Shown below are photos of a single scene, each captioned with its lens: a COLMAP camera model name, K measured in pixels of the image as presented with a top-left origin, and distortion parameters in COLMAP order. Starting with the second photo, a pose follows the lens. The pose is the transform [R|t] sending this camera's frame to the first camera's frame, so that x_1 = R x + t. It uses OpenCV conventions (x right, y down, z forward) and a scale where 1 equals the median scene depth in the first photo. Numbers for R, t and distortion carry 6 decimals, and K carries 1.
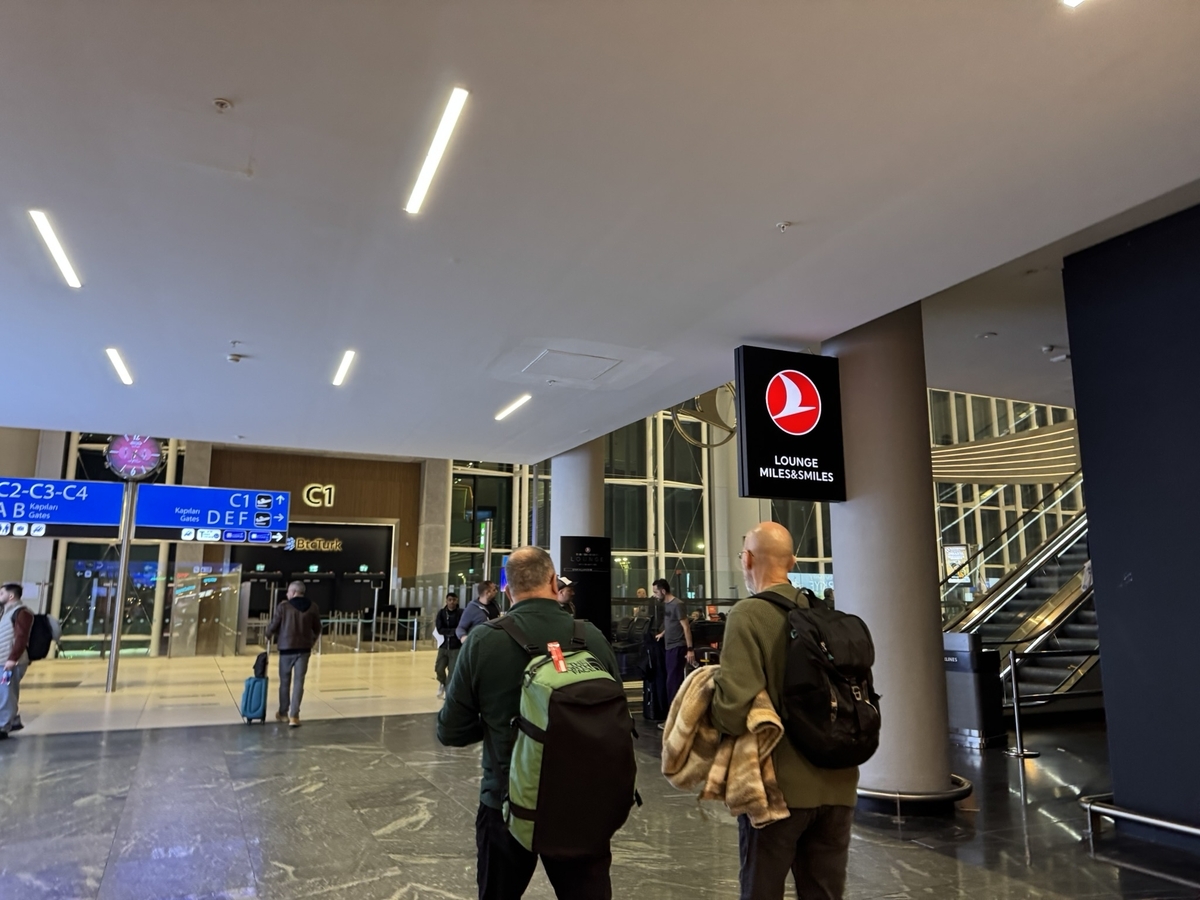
lens RADIAL K [[833.6, 0, 605.6], [0, 833.6, 451.0], [0, 0, 1]] dist [-0.002741, -0.003333]
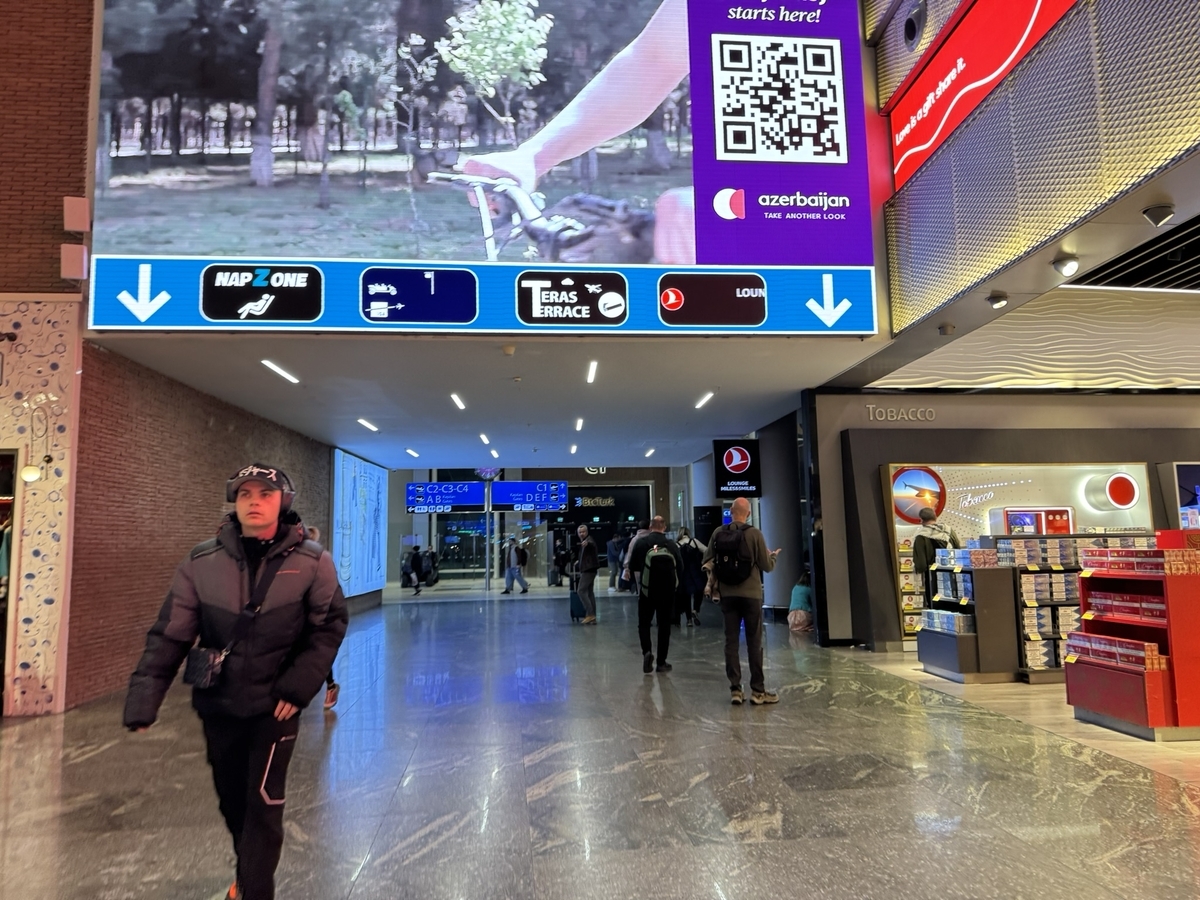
lens RADIAL K [[833.6, 0, 599.6], [0, 833.6, 448.4], [0, 0, 1]] dist [-0.002741, -0.003333]
pose [[0.939159, -0.058153, -0.338524, 0.296783], [0.080743, 0.995324, 0.053021, -0.111507], [0.333857, -0.077129, 0.939463, -0.651727]]
